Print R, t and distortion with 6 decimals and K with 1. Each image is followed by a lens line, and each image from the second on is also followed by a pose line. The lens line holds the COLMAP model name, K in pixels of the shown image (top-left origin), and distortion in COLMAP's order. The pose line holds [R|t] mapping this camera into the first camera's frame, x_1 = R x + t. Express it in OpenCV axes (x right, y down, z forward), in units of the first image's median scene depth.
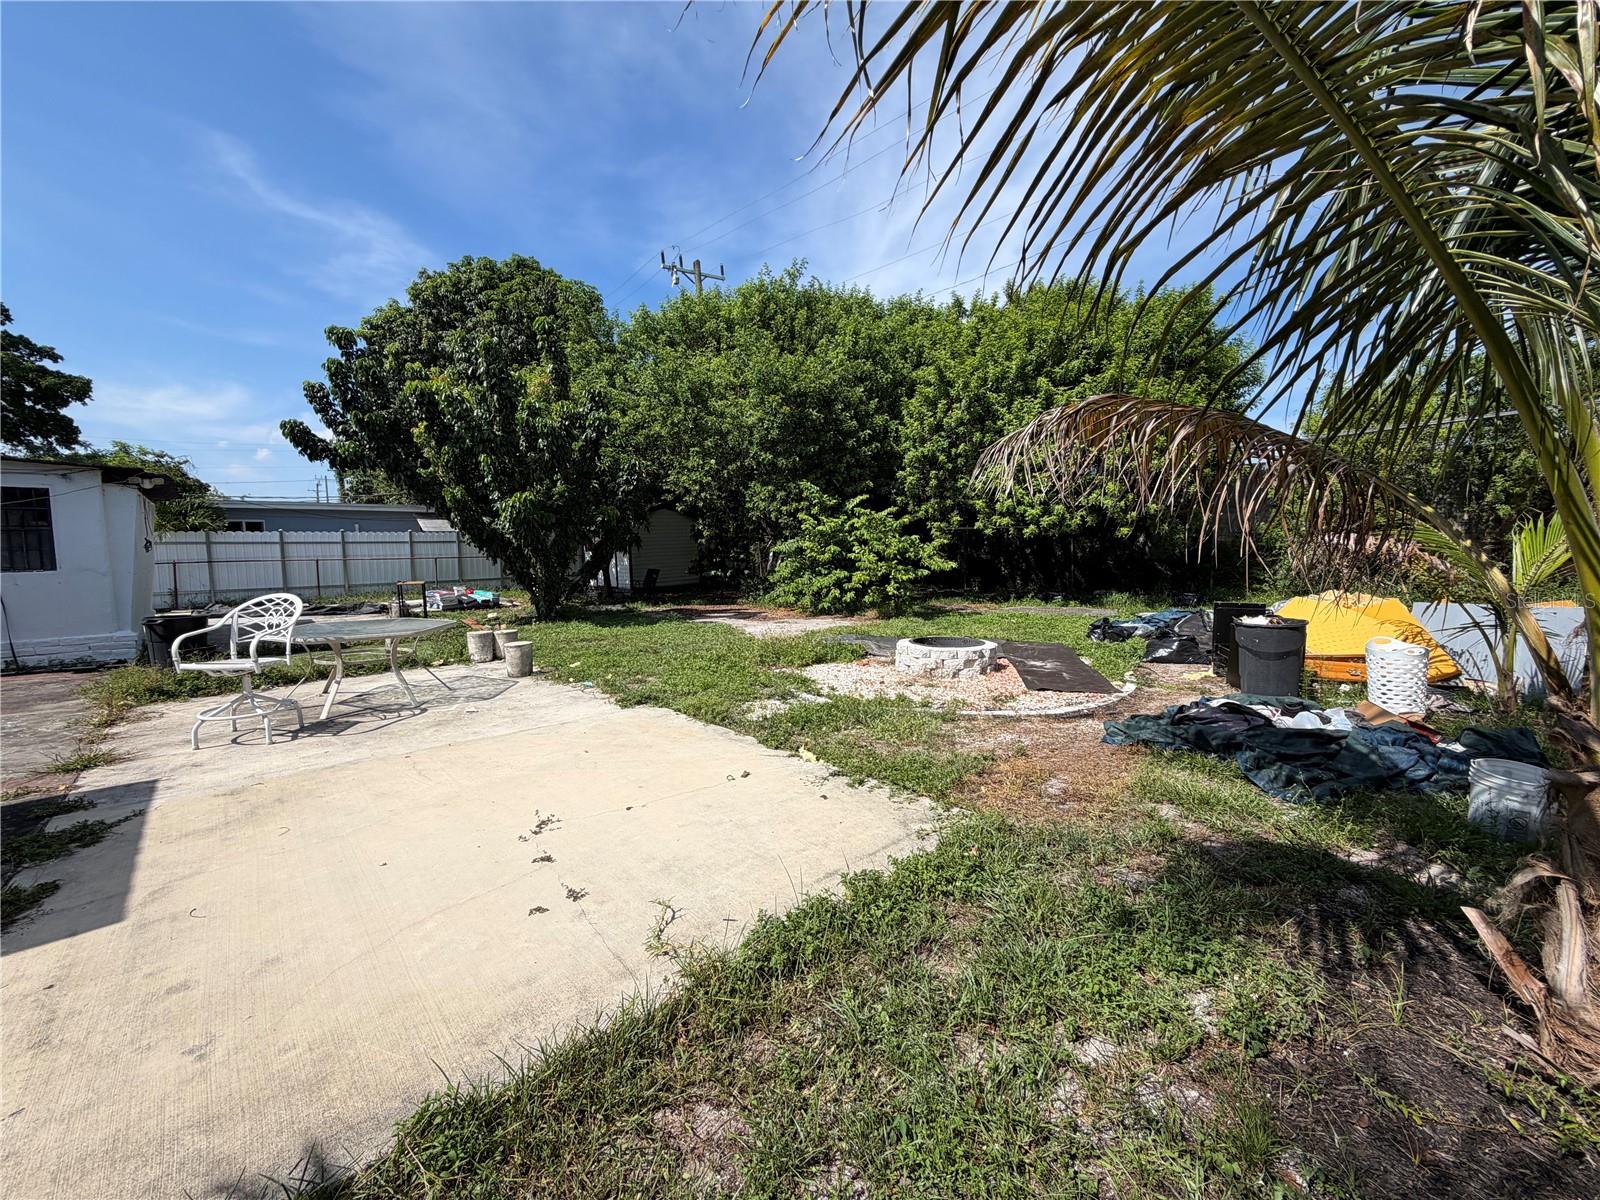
lens RADIAL K [[635.7, 0, 795.4], [0, 635.7, 597.8], [0, 0, 1]] dist [-0.000693, -0.000049]
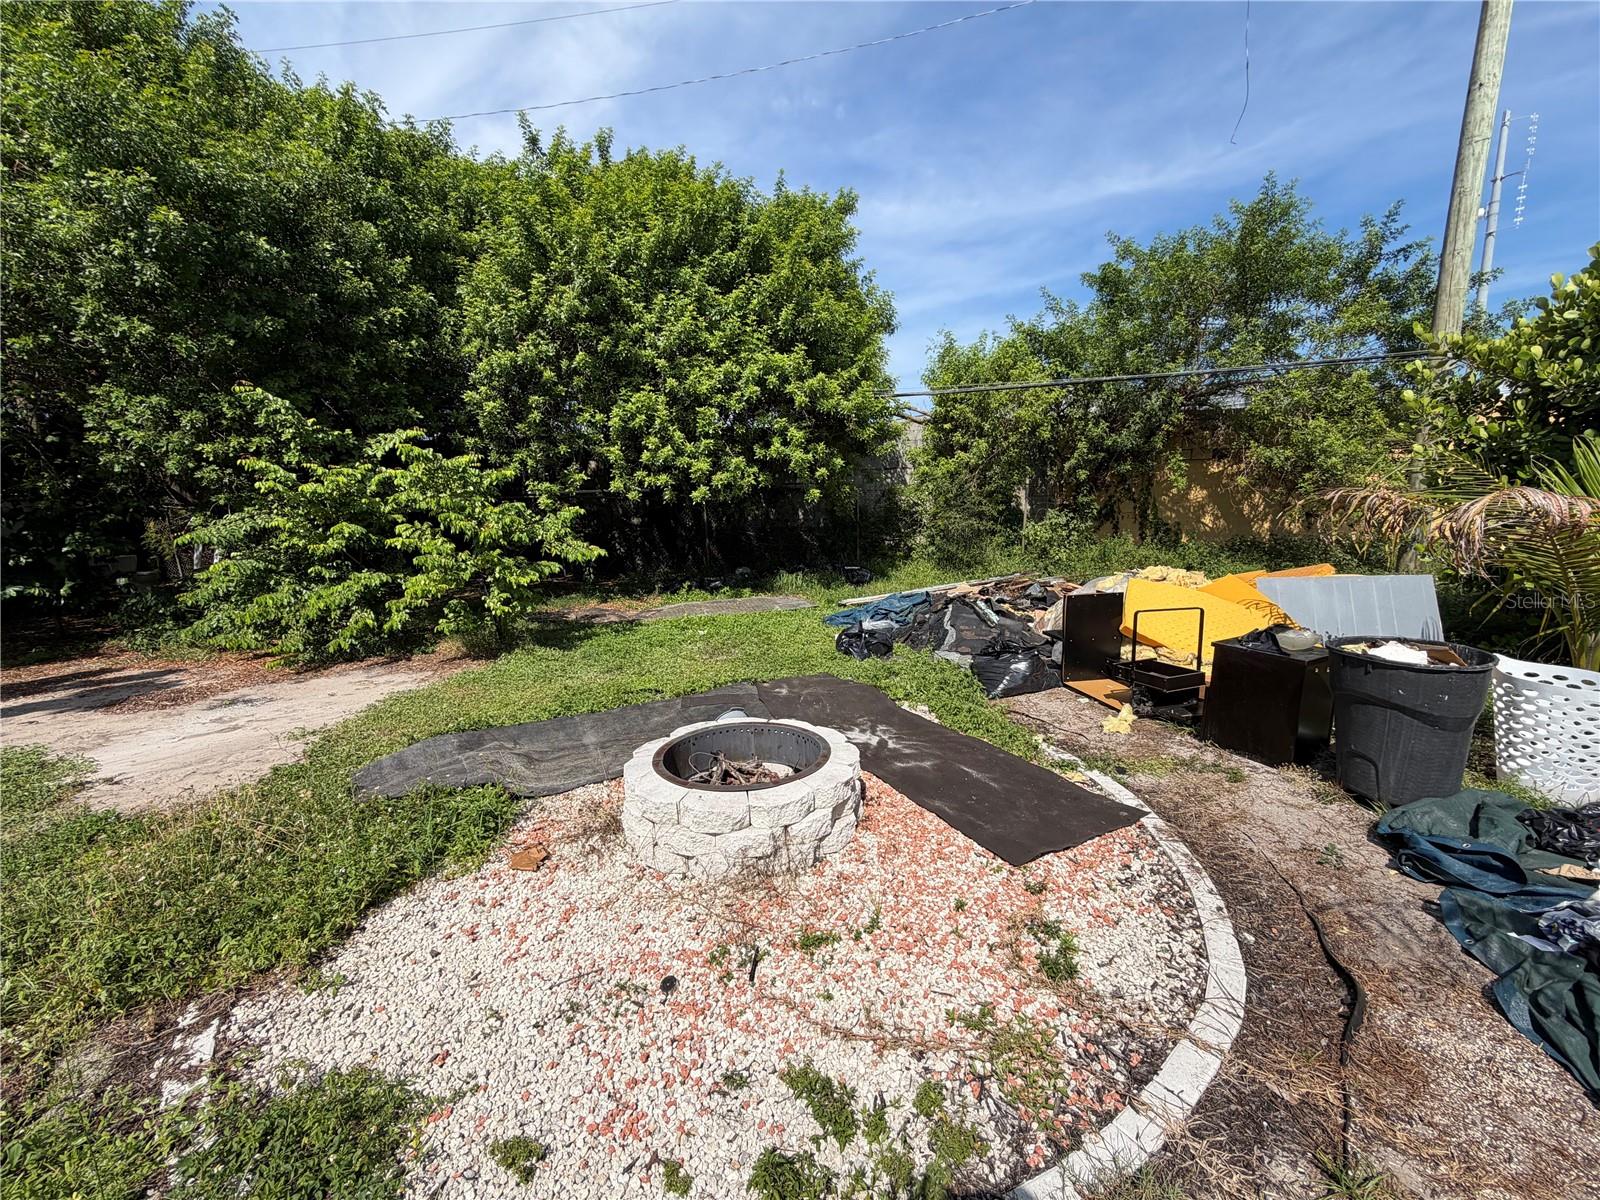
lens RADIAL K [[648.8, 0, 800.0], [0, 648.8, 600.0], [0, 0, 1]] dist [0.012858, -0.000104]
pose [[0.771056, -0.101485, 0.628628, 0.005536], [0.073103, 0.994799, 0.070934, -0.032481], [-0.632557, -0.008739, 0.774464, 0.373271]]
